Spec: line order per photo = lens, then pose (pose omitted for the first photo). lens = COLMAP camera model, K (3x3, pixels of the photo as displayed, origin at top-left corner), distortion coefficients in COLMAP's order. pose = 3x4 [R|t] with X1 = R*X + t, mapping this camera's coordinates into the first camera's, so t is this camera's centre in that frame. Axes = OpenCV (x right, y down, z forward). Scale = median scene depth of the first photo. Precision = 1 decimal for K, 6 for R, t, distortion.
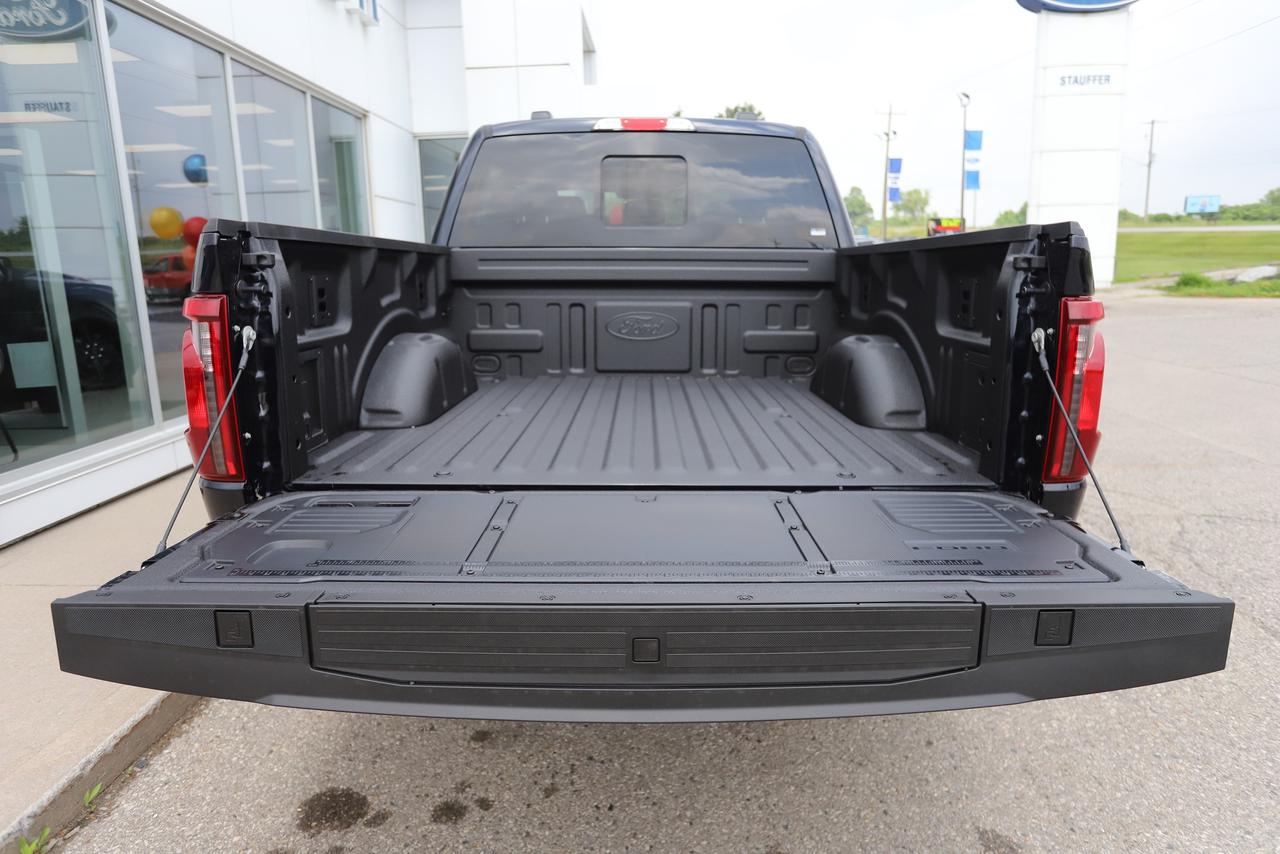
lens RADIAL K [[770.4, 0, 643.4], [0, 770.4, 420.5], [0, 0, 1]] dist [-0.046801, 0.024753]
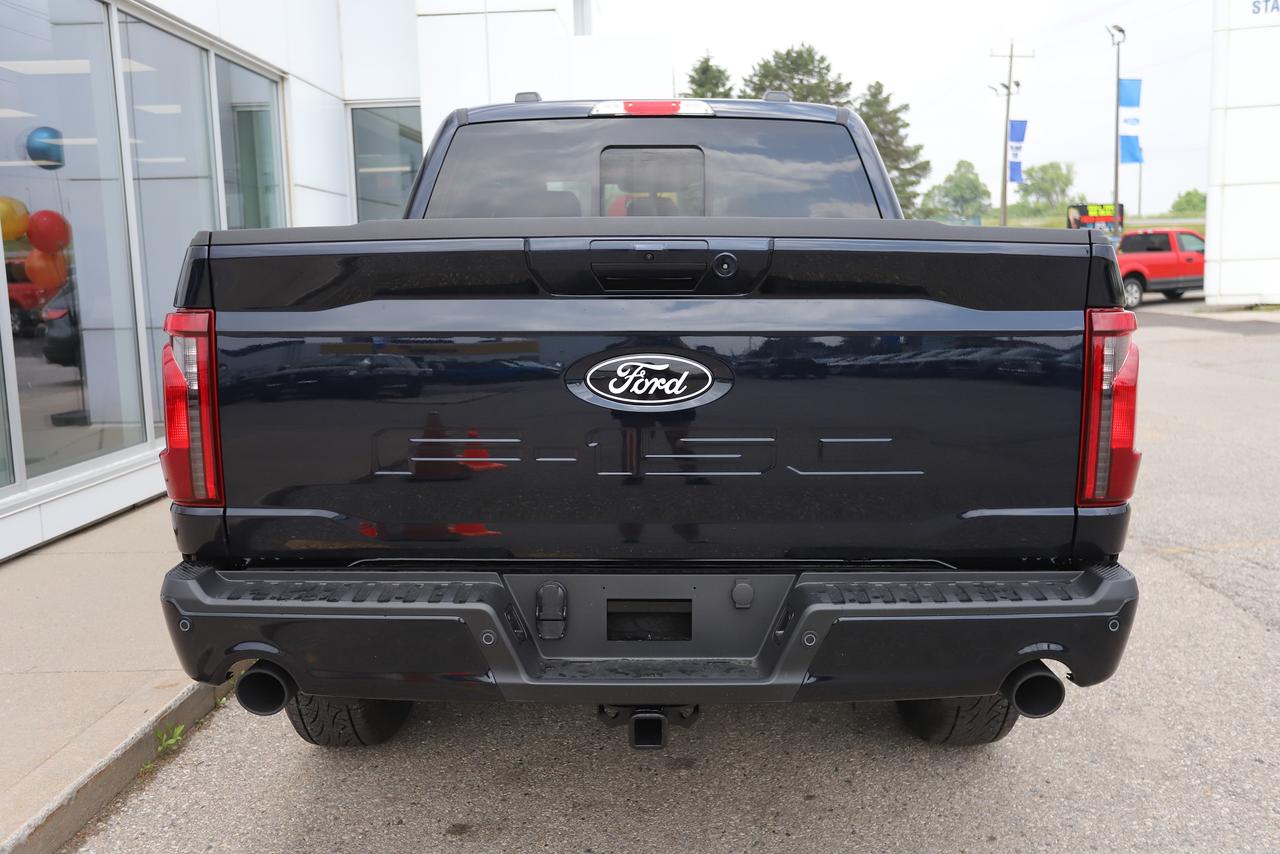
lens RADIAL K [[1123.7, 0, 640.0], [0, 1123.7, 427.0], [0, 0, 1]] dist [0.009875, 0.015966]
pose [[0.999874, -0.002471, -0.015709, 0.003289], [0.001440, 0.997866, -0.065273, 0.019796], [0.015837, 0.065242, 0.997744, -0.104220]]
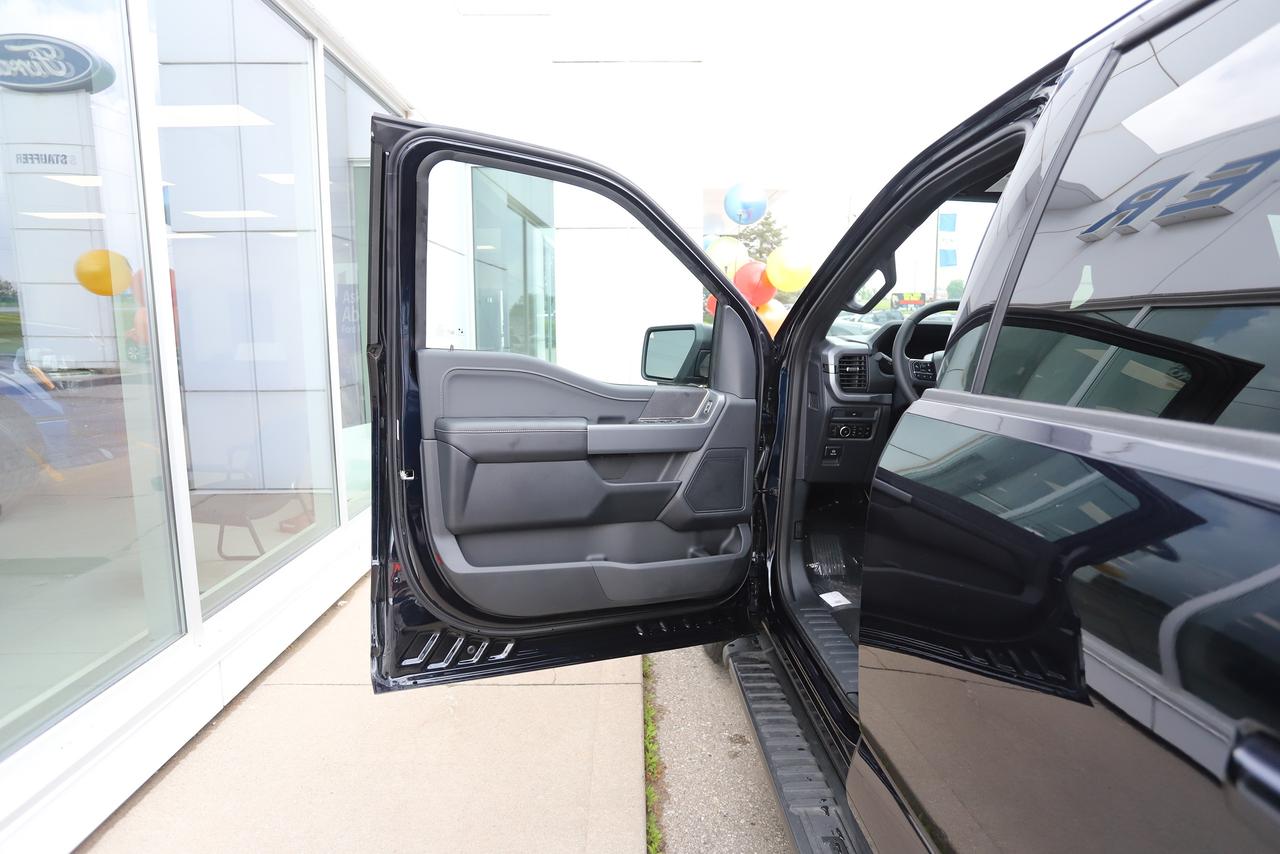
lens RADIAL K [[694.1, 0, 640.0], [0, 694.1, 427.0], [0, 0, 1]] dist [-0.060010, 0.029098]
pose [[0.999201, 0.011306, 0.038342, -0.248399], [-0.009039, 0.998229, -0.058804, -0.135291], [-0.038939, 0.058410, 0.997533, 0.568956]]
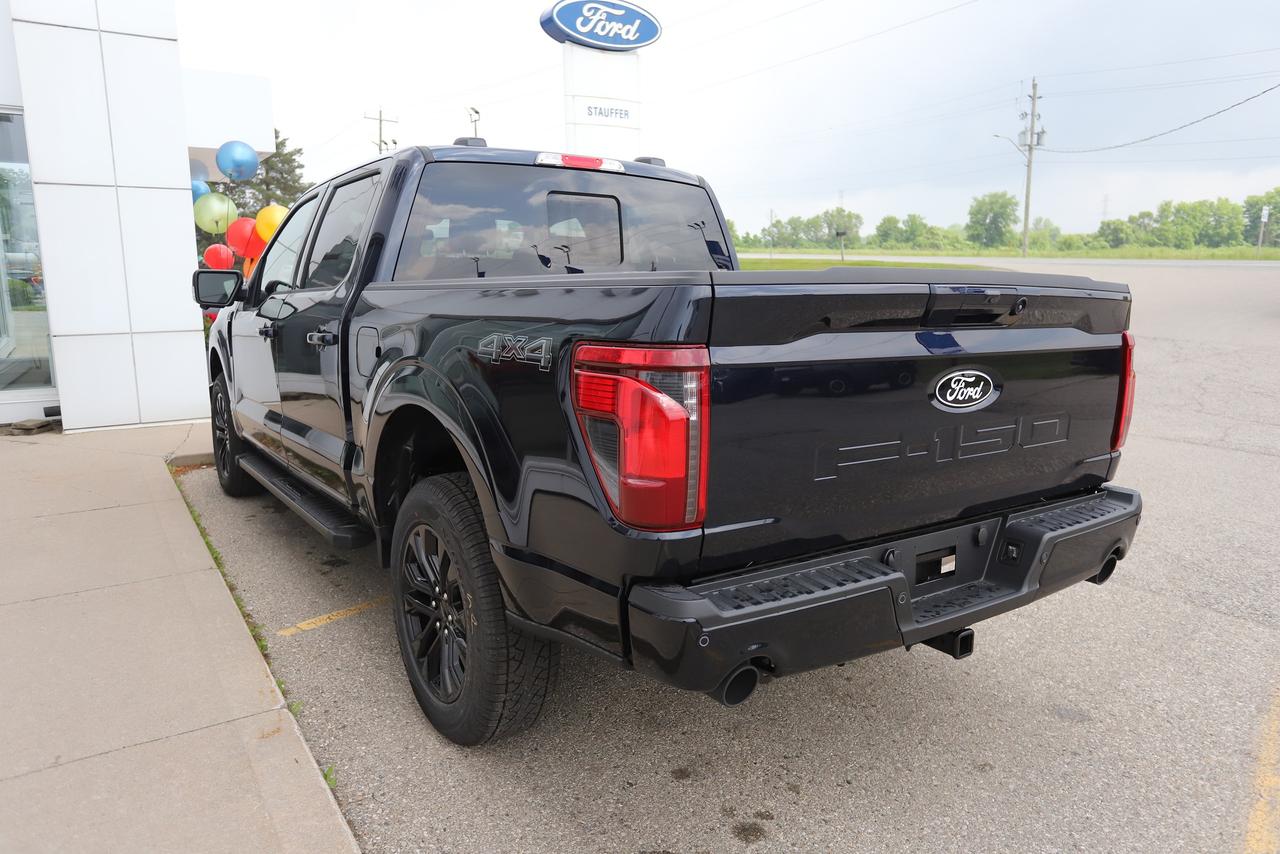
lens RADIAL K [[874.6, 0, 644.9], [0, 874.6, 432.8], [0, 0, 1]] dist [-0.006165, 0.002449]
pose [[0.826187, -0.084034, 0.557094, -0.329754], [0.103905, 0.994579, -0.004069, -0.012901], [-0.553732, 0.061247, 0.830439, 0.016839]]
